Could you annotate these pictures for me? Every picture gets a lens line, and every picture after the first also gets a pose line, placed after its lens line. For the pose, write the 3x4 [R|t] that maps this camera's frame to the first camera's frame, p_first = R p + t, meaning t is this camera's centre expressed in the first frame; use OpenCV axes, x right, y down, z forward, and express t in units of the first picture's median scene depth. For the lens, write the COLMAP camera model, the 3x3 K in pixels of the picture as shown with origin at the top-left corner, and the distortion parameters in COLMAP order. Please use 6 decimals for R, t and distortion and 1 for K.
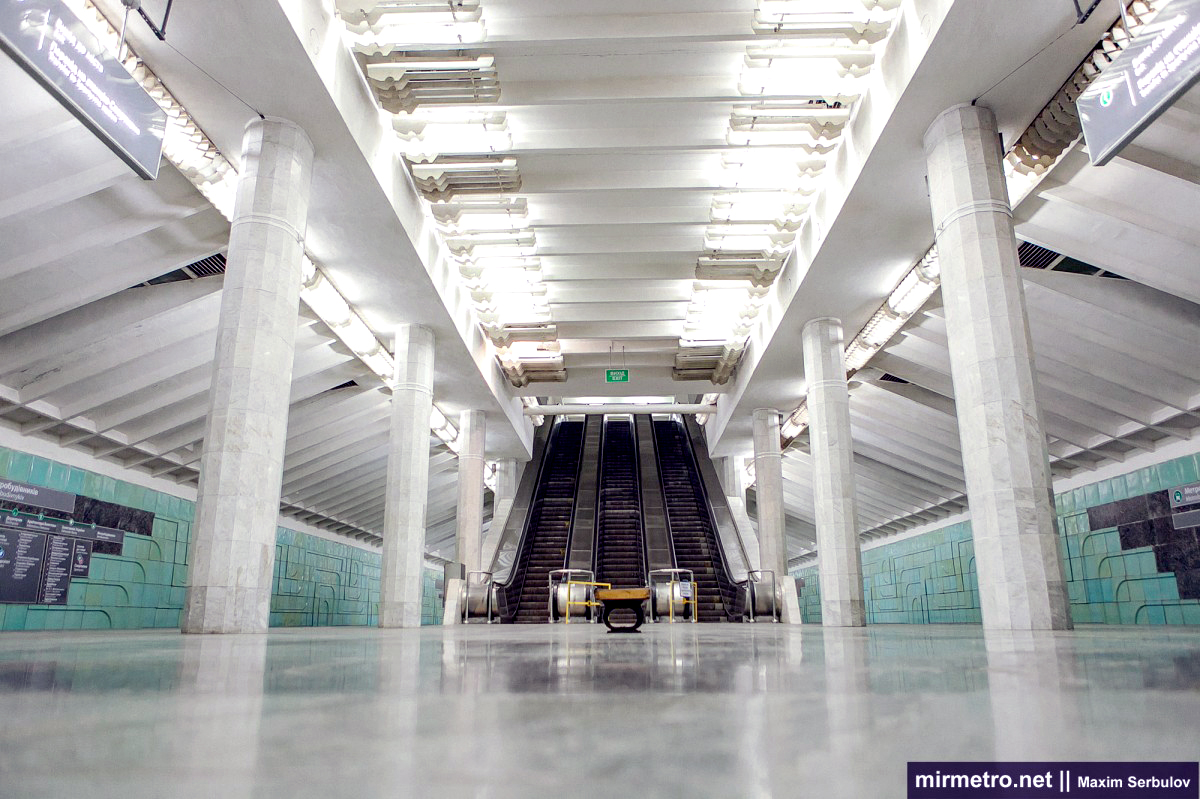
lens RADIAL K [[813.5, 0, 602.3], [0, 813.5, 401.6], [0, 0, 1]] dist [-0.053297, 0.026985]
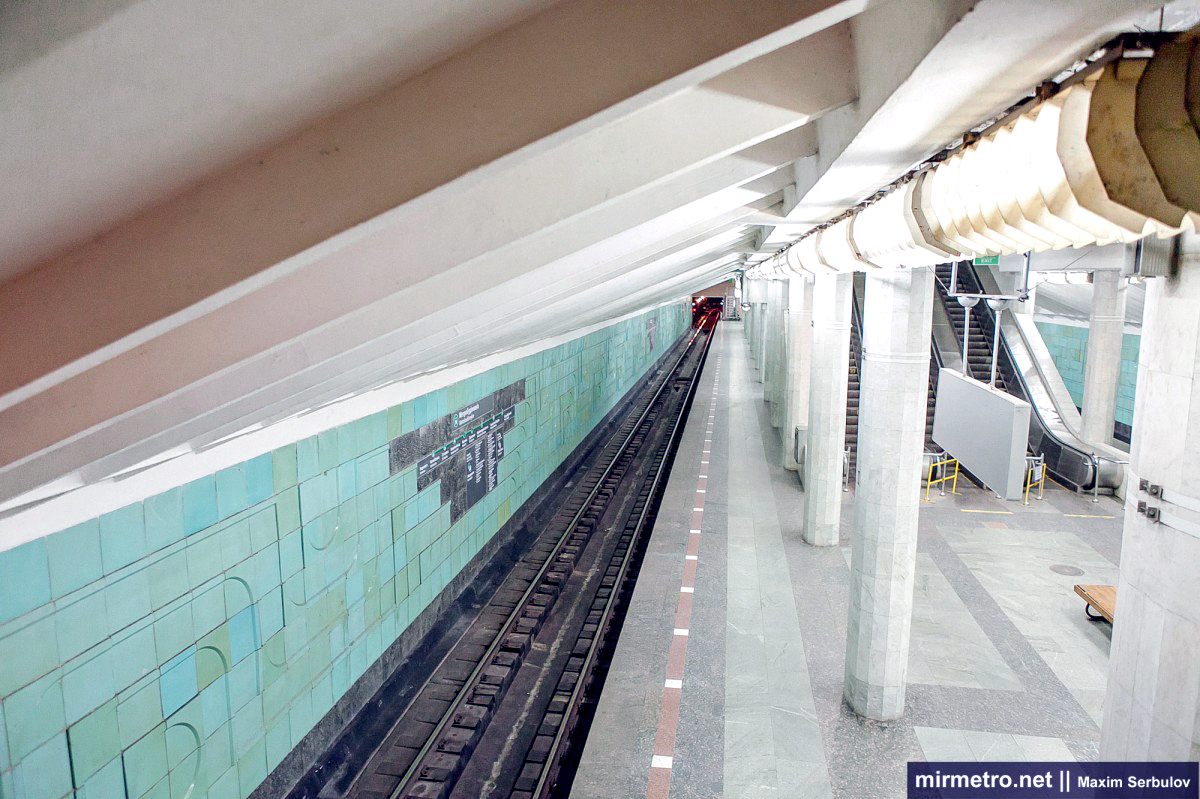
lens RADIAL K [[813.5, 0, 602.3], [0, 813.5, 401.6], [0, 0, 1]] dist [-0.053297, 0.026985]
pose [[0.990452, 0.033726, -0.133667, -0.364320], [0.022390, 0.917384, 0.397374, -0.319458], [0.136025, -0.396573, 0.907870, -0.004776]]
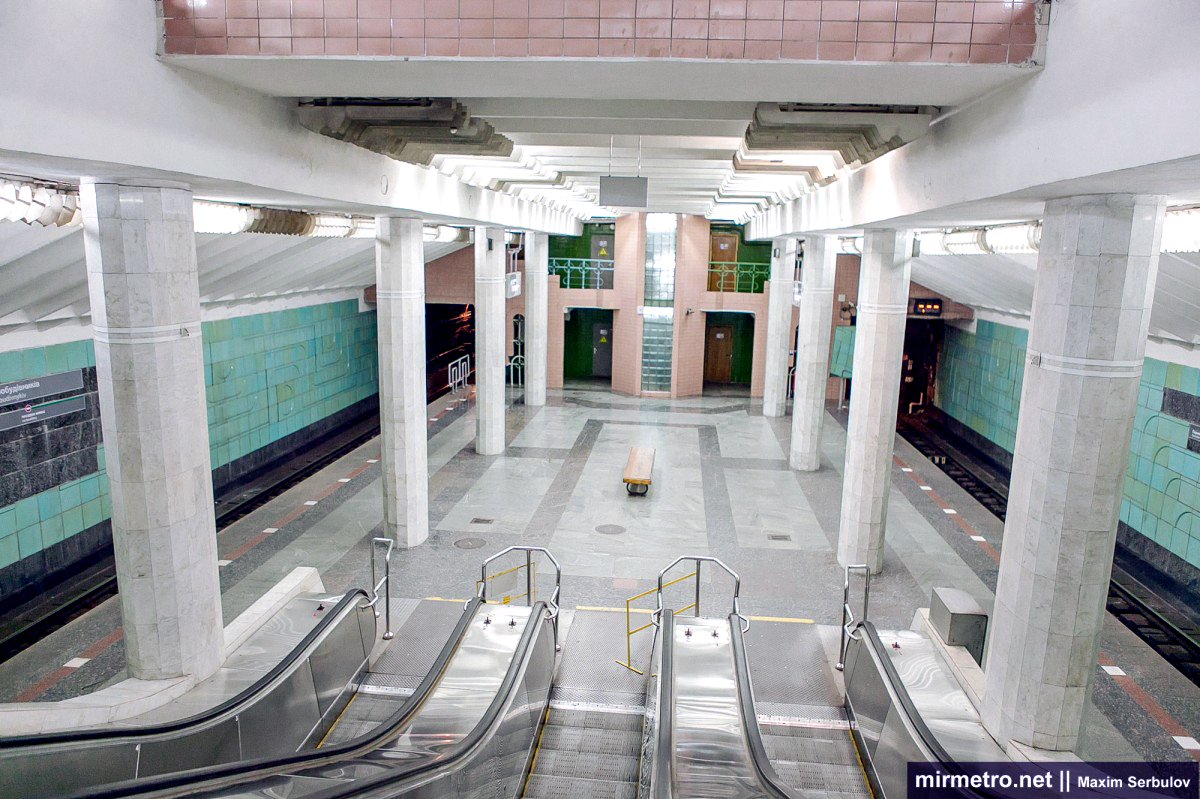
lens RADIAL K [[813.5, 0, 602.3], [0, 813.5, 401.6], [0, 0, 1]] dist [-0.053297, 0.026985]
pose [[-0.996767, -0.033802, 0.072892, -0.011129], [-0.039253, 0.996434, -0.074693, 0.151894], [-0.070108, -0.077312, -0.994539, 1.759501]]
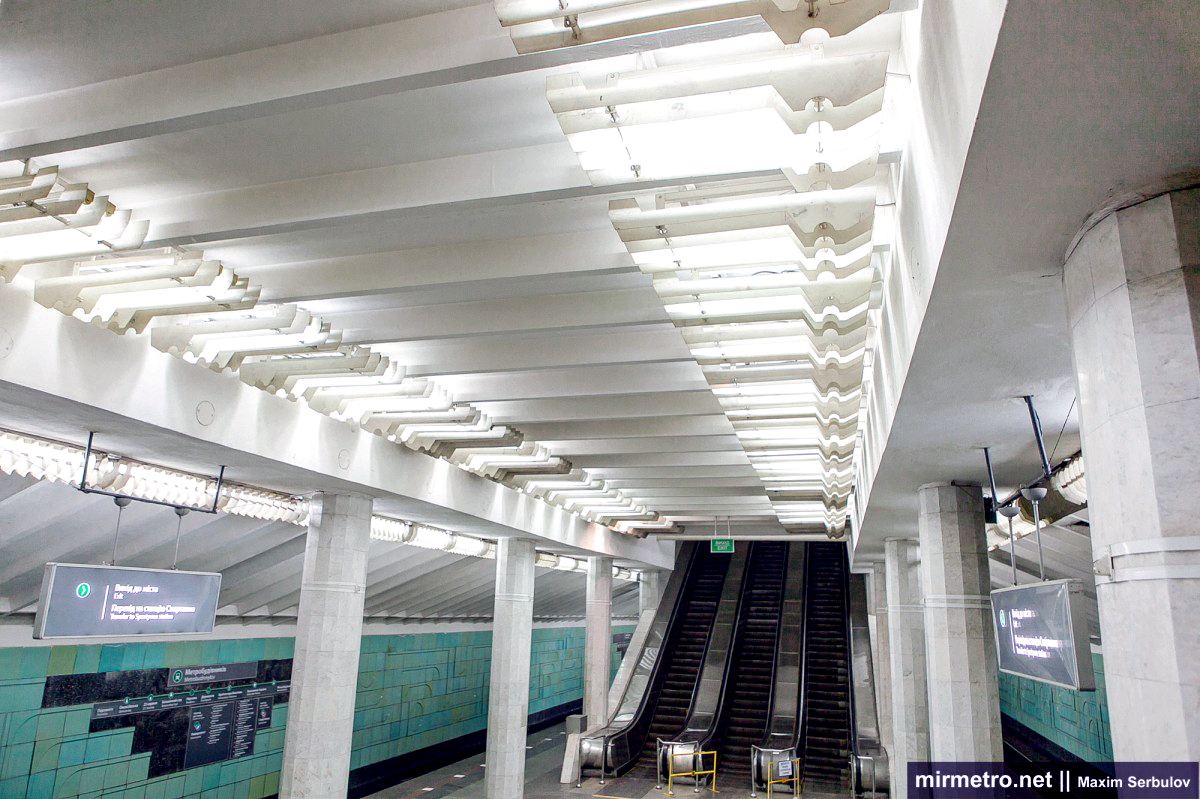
lens RADIAL K [[813.5, 0, 602.3], [0, 813.5, 401.6], [0, 0, 1]] dist [-0.053297, 0.026985]
pose [[0.967215, -0.029661, -0.252220, 0.163175], [0.032177, 0.999465, 0.005855, -0.268903], [0.251911, -0.013779, 0.967652, -0.036927]]
